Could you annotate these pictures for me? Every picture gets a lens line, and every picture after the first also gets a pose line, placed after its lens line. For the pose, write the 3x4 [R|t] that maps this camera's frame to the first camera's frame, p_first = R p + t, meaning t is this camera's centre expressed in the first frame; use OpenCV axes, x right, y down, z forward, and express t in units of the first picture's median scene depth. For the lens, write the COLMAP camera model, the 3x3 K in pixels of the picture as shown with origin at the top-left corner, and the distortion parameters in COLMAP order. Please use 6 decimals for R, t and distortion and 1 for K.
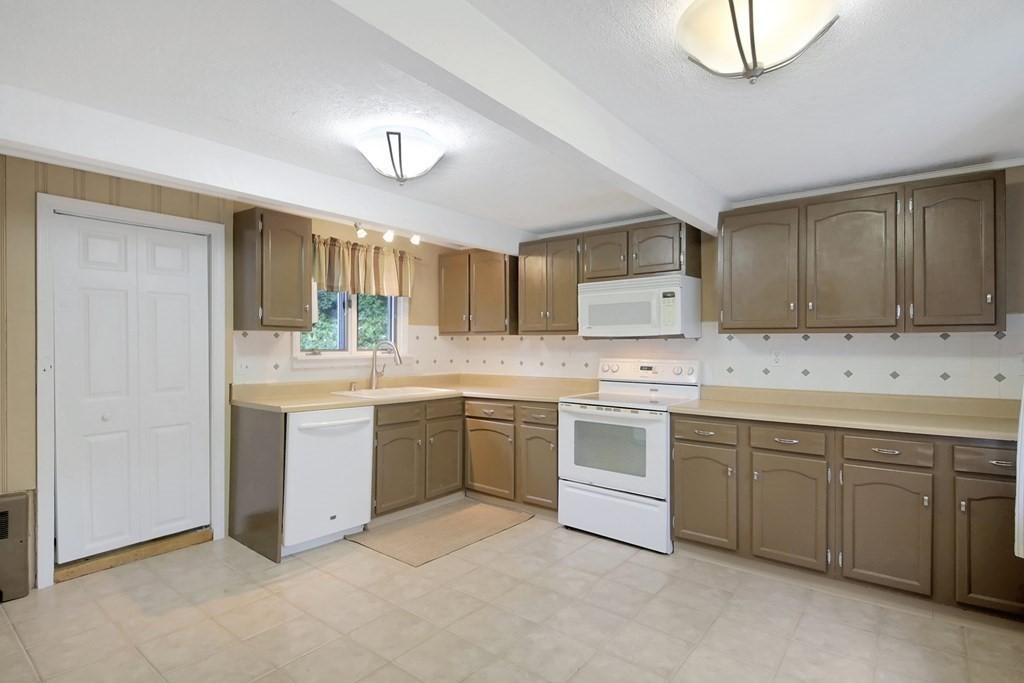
lens RADIAL K [[521.4, 0, 501.9], [0, 521.4, 324.5], [0, 0, 1]] dist [0.023705, -0.000852]
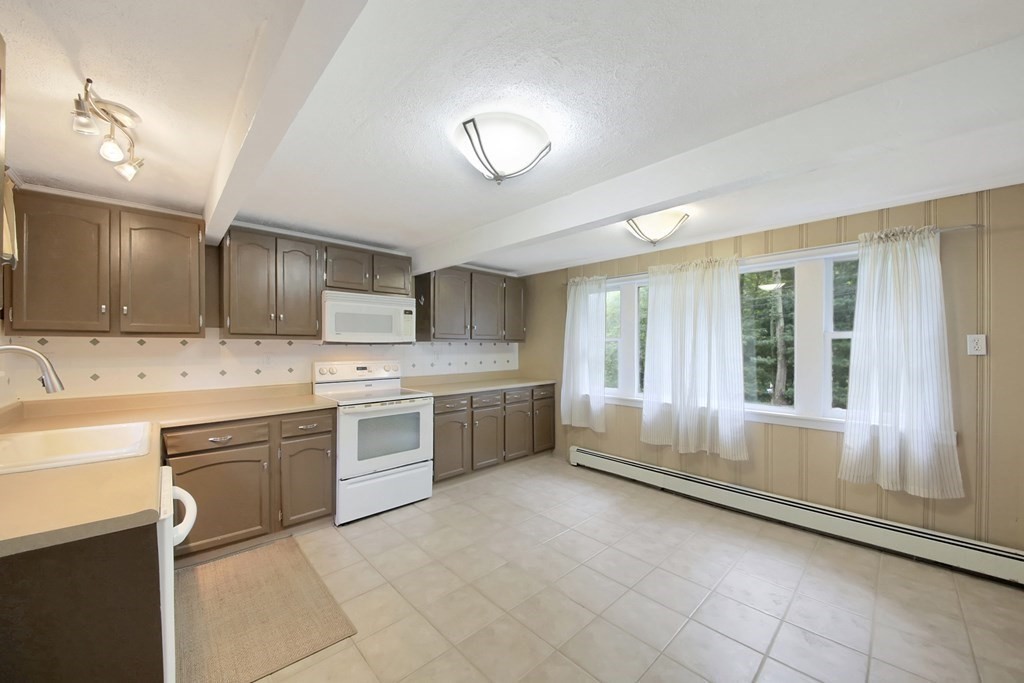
lens RADIAL K [[366.4, 0, 503.4], [0, 366.4, 341.0], [0, 0, 1]] dist [0.011413, -0.010924]
pose [[0.155043, 0.014556, 0.987800, -0.567196], [-0.033222, 0.999403, -0.009513, 0.018393], [-0.987349, -0.031342, 0.155434, 0.593615]]
